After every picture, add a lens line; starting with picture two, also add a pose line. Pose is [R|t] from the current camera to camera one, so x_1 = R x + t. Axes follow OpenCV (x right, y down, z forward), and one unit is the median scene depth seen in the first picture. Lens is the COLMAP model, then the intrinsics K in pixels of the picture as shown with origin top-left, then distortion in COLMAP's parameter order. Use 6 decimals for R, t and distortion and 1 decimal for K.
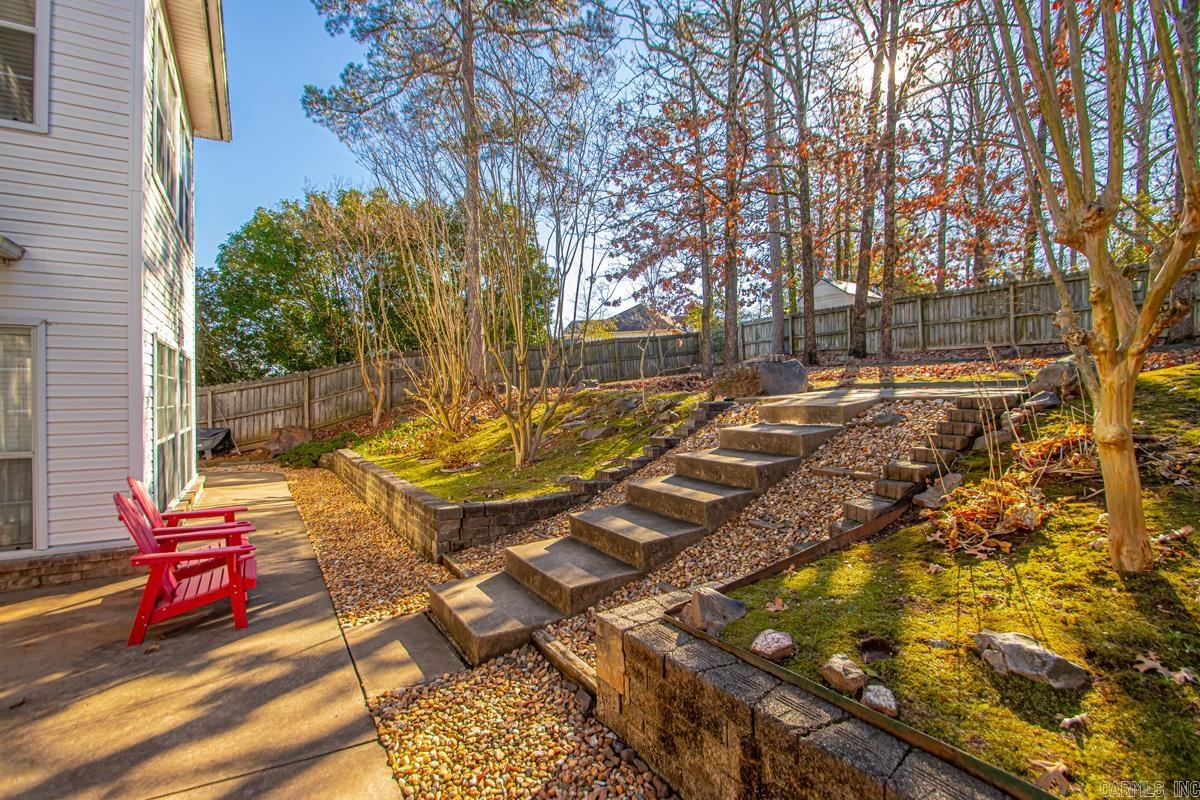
lens RADIAL K [[557.9, 0, 600.0], [0, 557.9, 400.0], [0, 0, 1]] dist [-0.000487, -0.000235]
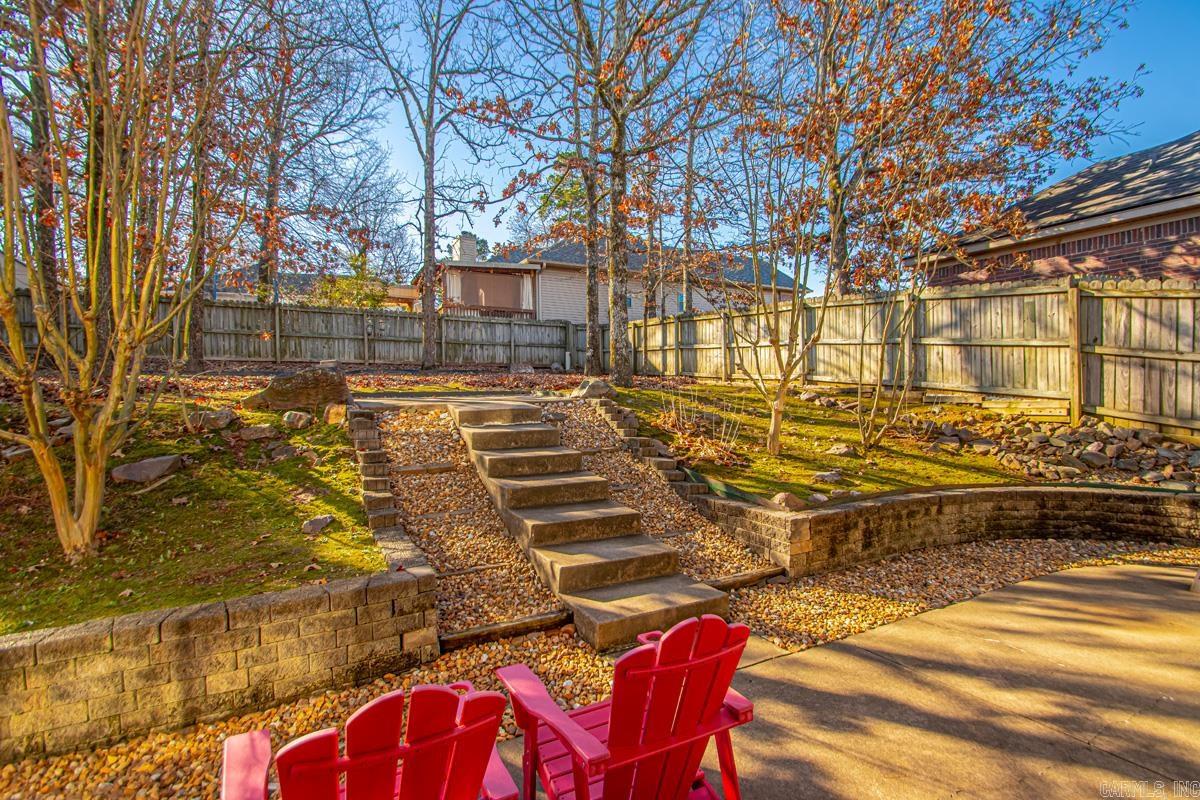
lens RADIAL K [[564.9, 0, 615.5], [0, 564.9, 404.6], [0, 0, 1]] dist [0.028208, -0.000327]
pose [[0.063050, -0.009945, 0.997961, -1.549913], [0.030430, 0.999505, 0.008038, -0.003697], [-0.997546, 0.029861, 0.063321, 1.224328]]
